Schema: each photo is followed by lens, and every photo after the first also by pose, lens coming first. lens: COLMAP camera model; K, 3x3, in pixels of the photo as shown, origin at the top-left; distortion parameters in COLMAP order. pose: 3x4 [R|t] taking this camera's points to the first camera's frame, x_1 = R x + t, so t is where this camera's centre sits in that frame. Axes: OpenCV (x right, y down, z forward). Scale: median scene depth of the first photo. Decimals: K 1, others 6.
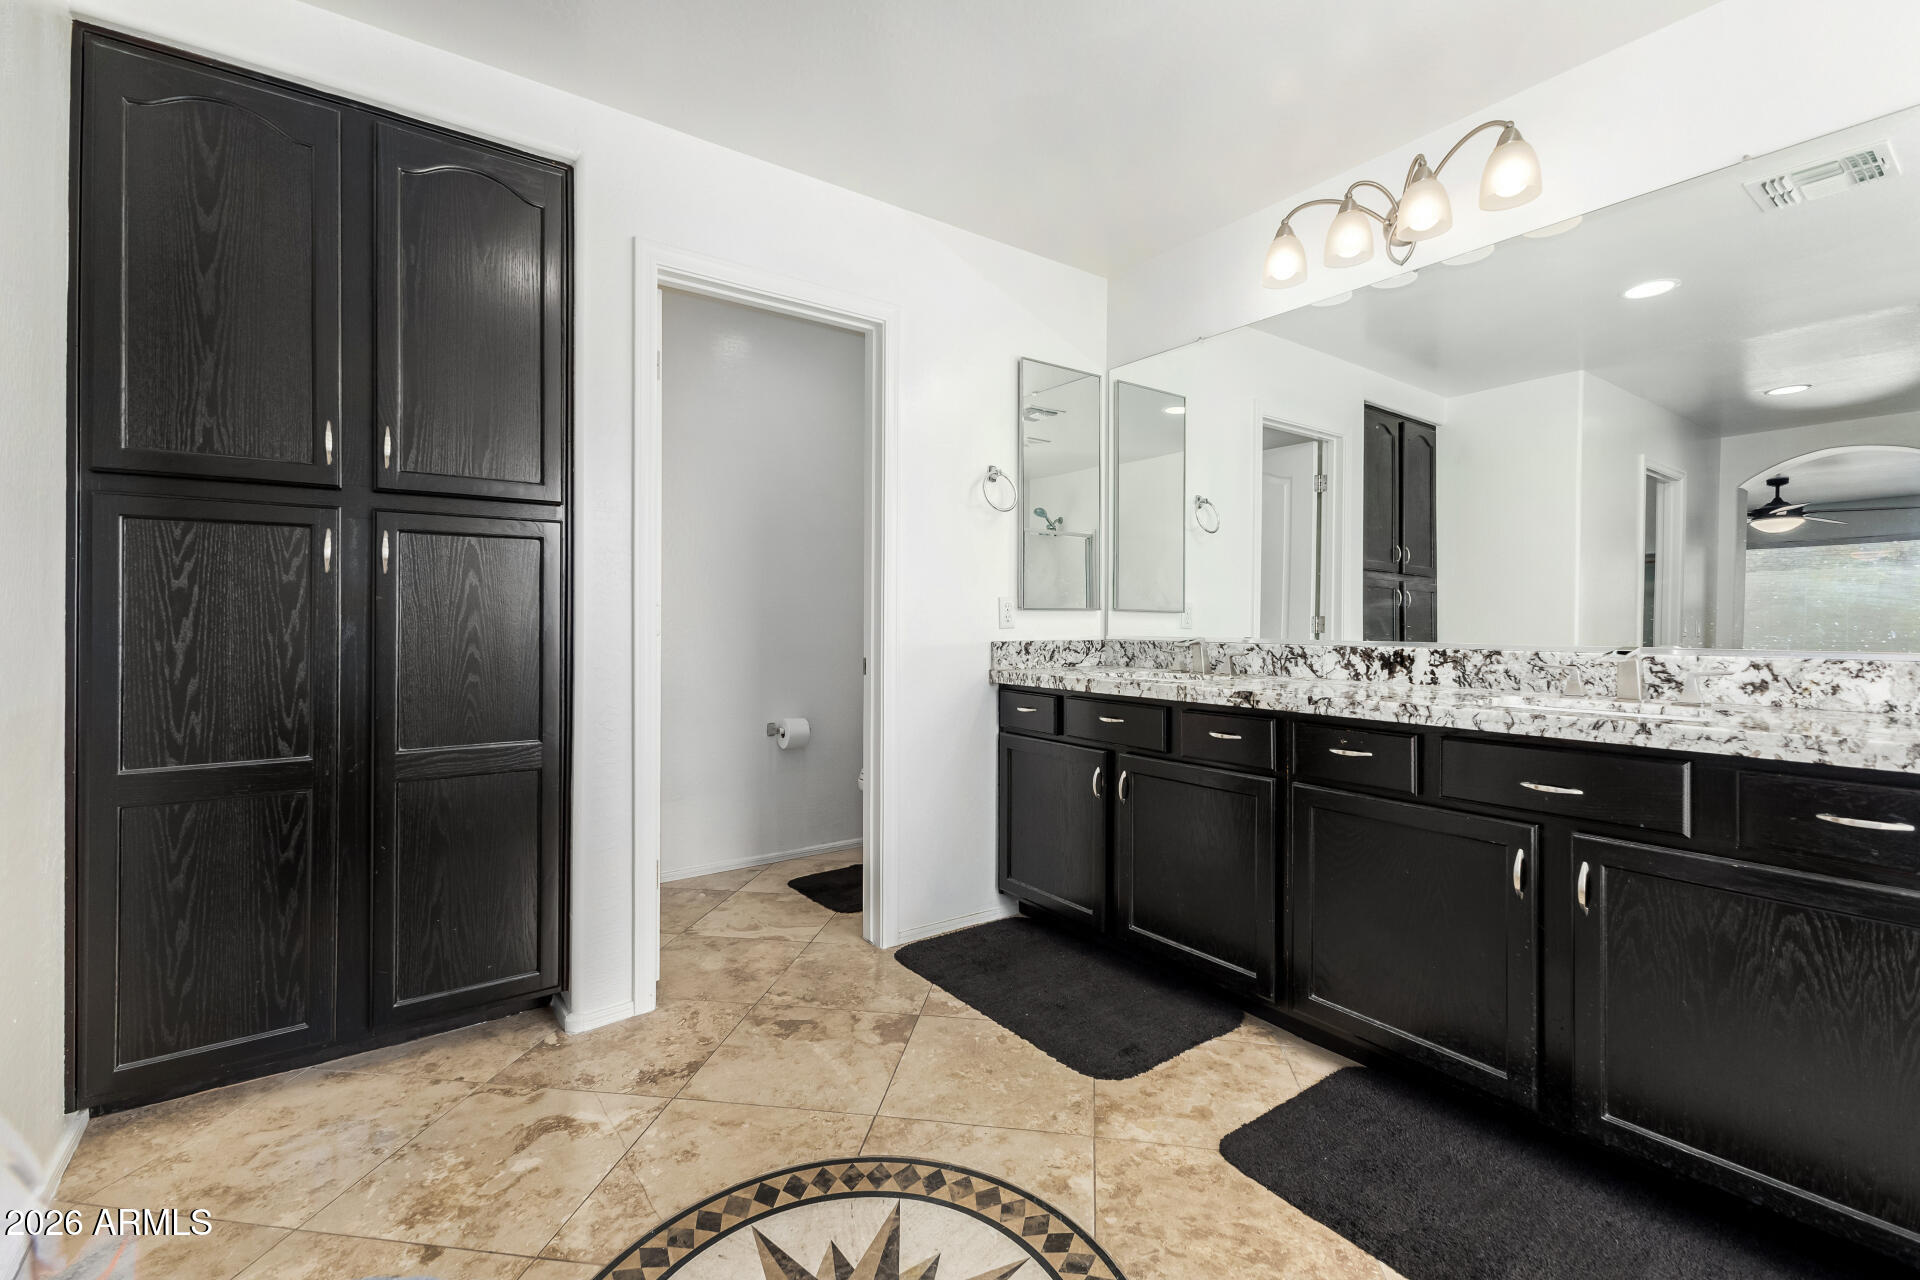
lens RADIAL K [[824.7, 0, 967.8], [0, 824.7, 627.4], [0, 0, 1]] dist [0.003185, 0.000660]
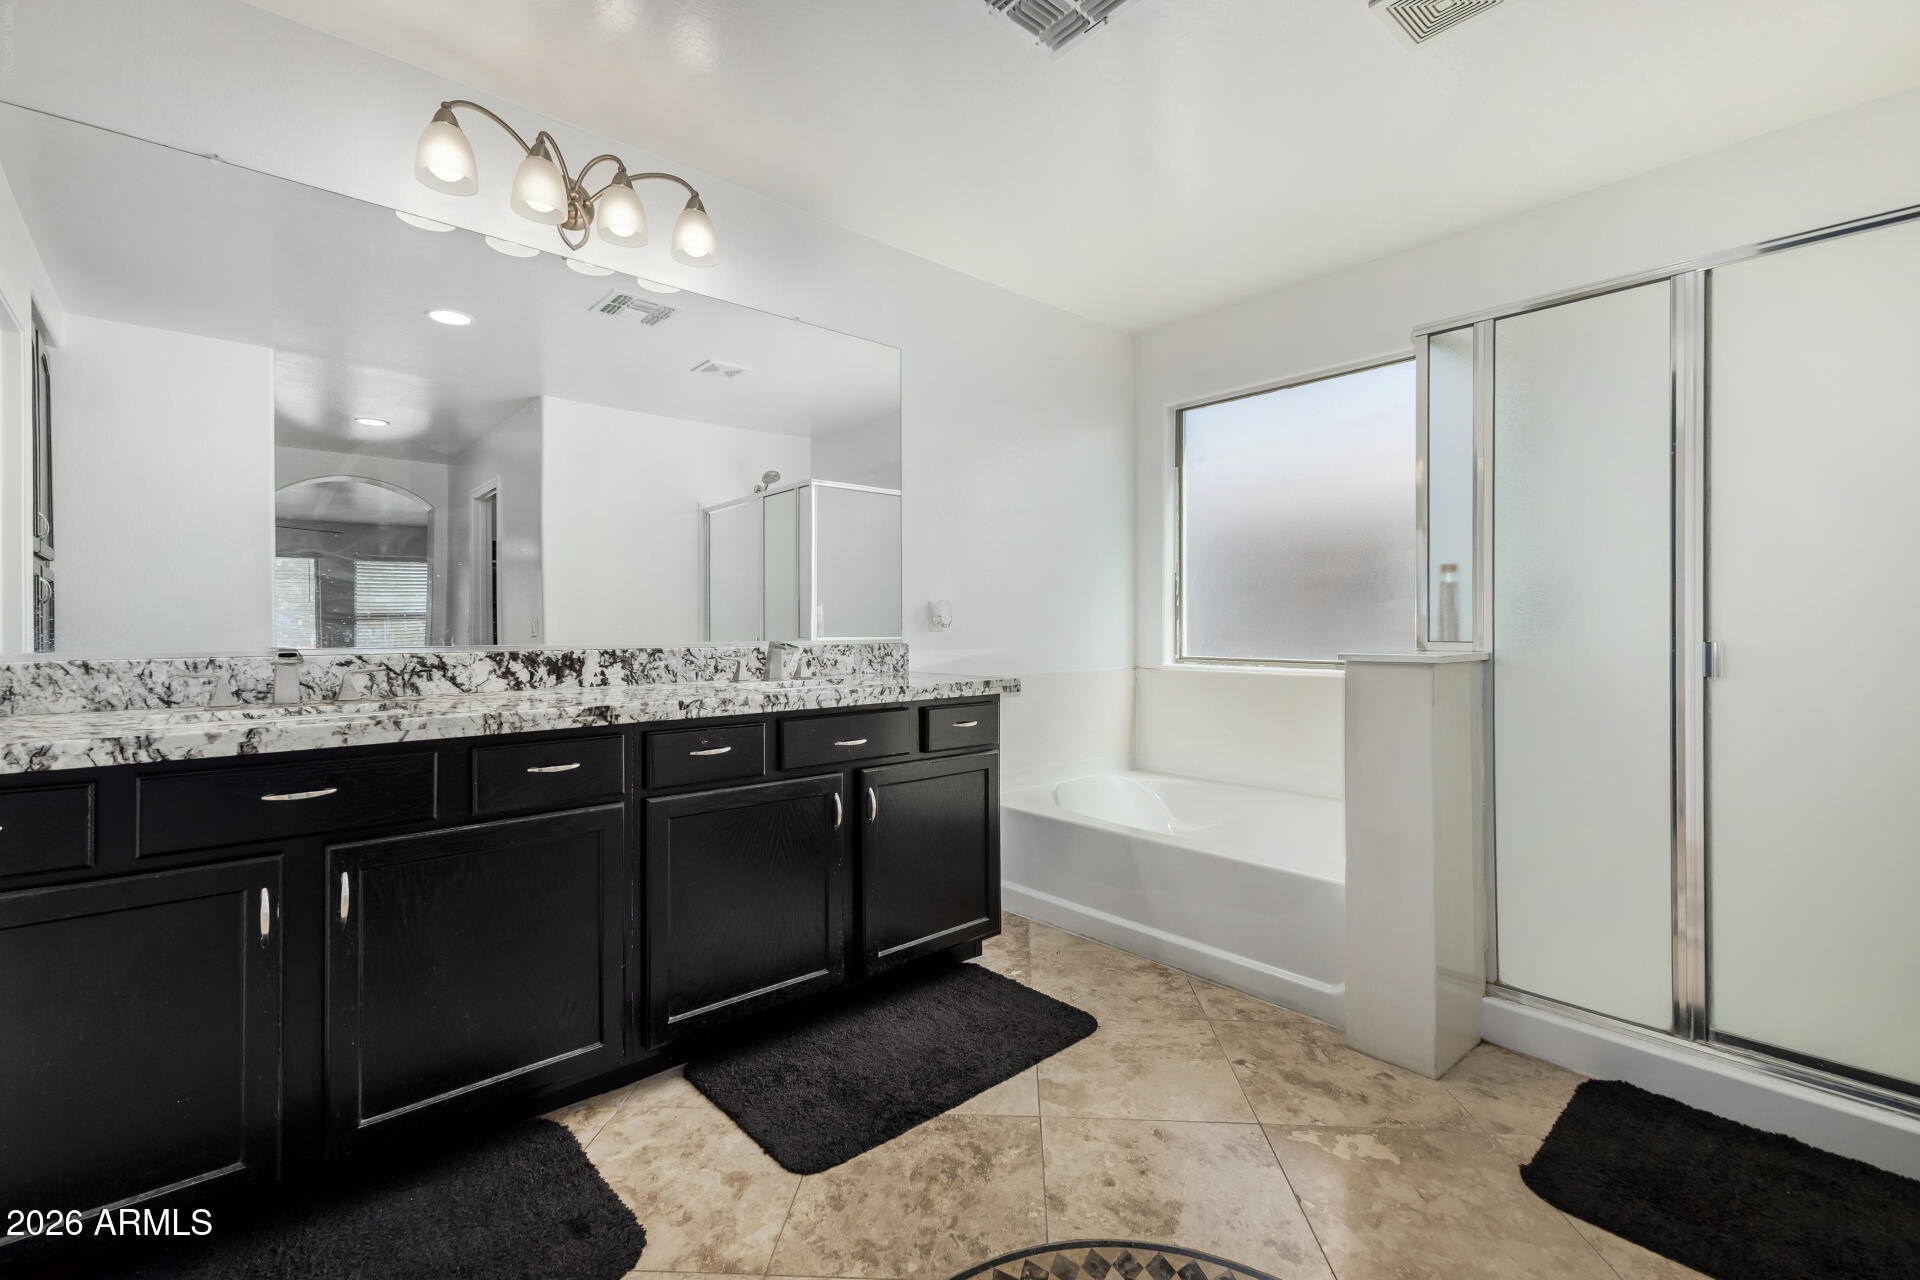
lens RADIAL K [[828.0, 0, 955.1], [0, 828.0, 630.4], [0, 0, 1]] dist [0.007995, -0.000026]
pose [[-0.084351, -0.008285, 0.996402, -0.516973], [0.010321, 0.999905, 0.009188, -0.003021], [-0.996383, 0.011059, -0.084258, 0.701283]]
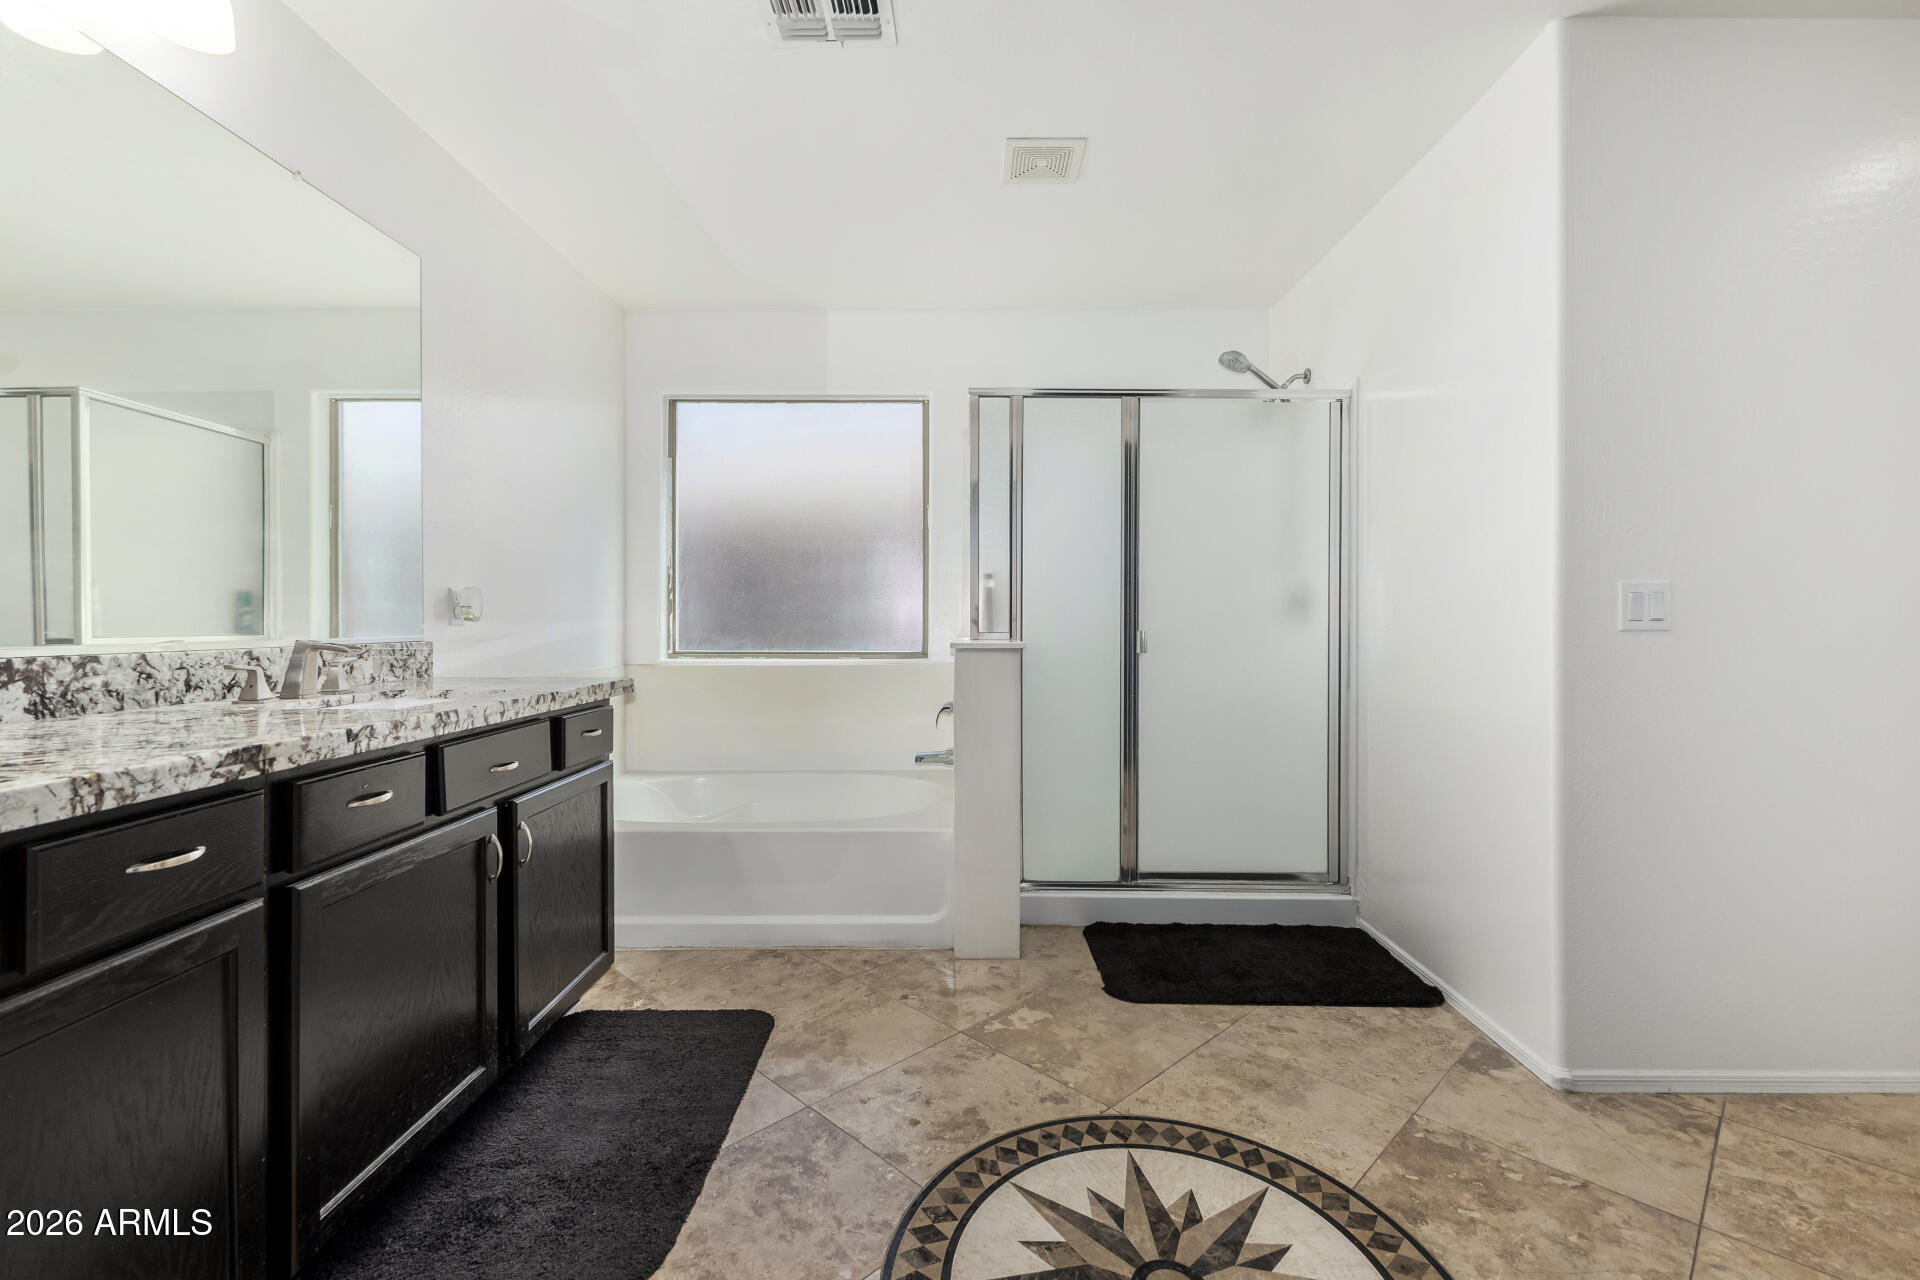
lens RADIAL K [[837.4, 0, 958.0], [0, 837.4, 628.6], [0, 0, 1]] dist [0.010753, -0.004570]
pose [[-0.798757, -0.009740, 0.601575, -0.323989], [0.001470, 0.999834, 0.018141, -0.004787], [-0.601652, 0.015375, -0.798611, 1.132926]]
